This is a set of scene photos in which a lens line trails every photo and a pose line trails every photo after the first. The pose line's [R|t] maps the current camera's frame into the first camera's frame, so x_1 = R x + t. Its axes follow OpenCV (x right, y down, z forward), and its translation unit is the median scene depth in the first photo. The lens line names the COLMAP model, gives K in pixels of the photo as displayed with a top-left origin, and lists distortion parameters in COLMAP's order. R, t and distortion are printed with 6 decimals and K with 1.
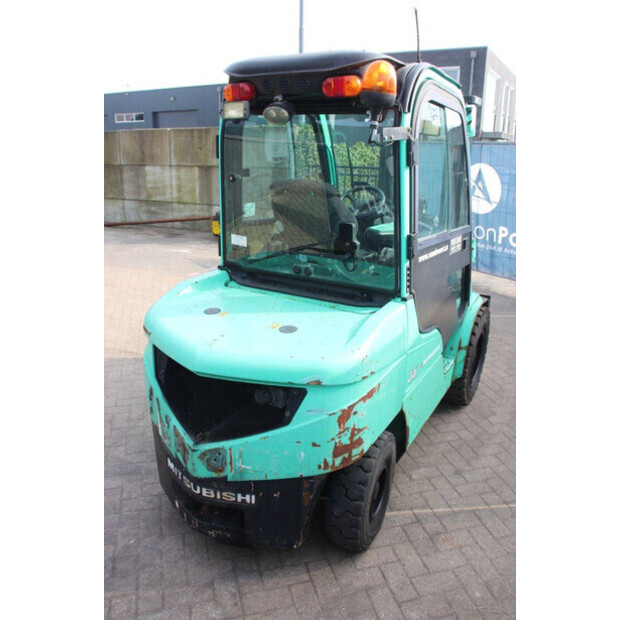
lens RADIAL K [[509.1, 0, 316.3], [0, 509.1, 309.3], [0, 0, 1]] dist [-0.106726, 0.016320]
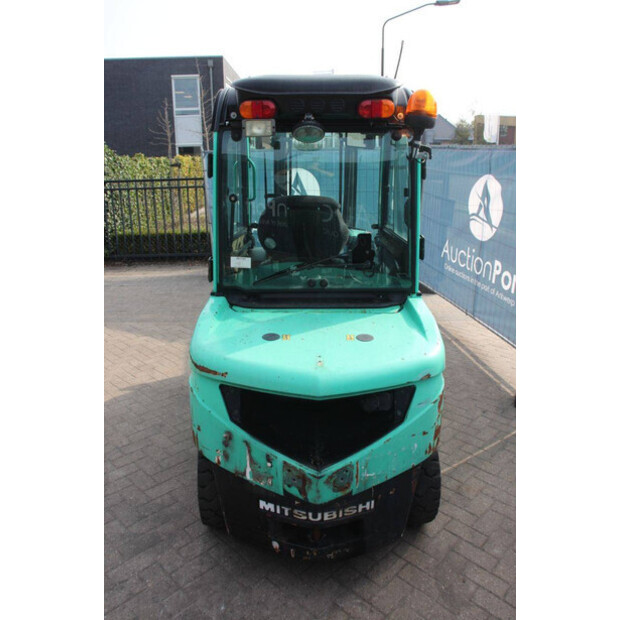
lens RADIAL K [[509.1, 0, 316.3], [0, 509.1, 309.3], [0, 0, 1]] dist [-0.106726, 0.016320]
pose [[0.862036, -0.167587, 0.478340, -0.627539], [0.172978, 0.984368, 0.033145, -0.069862], [-0.476417, 0.054170, 0.877549, 0.119212]]
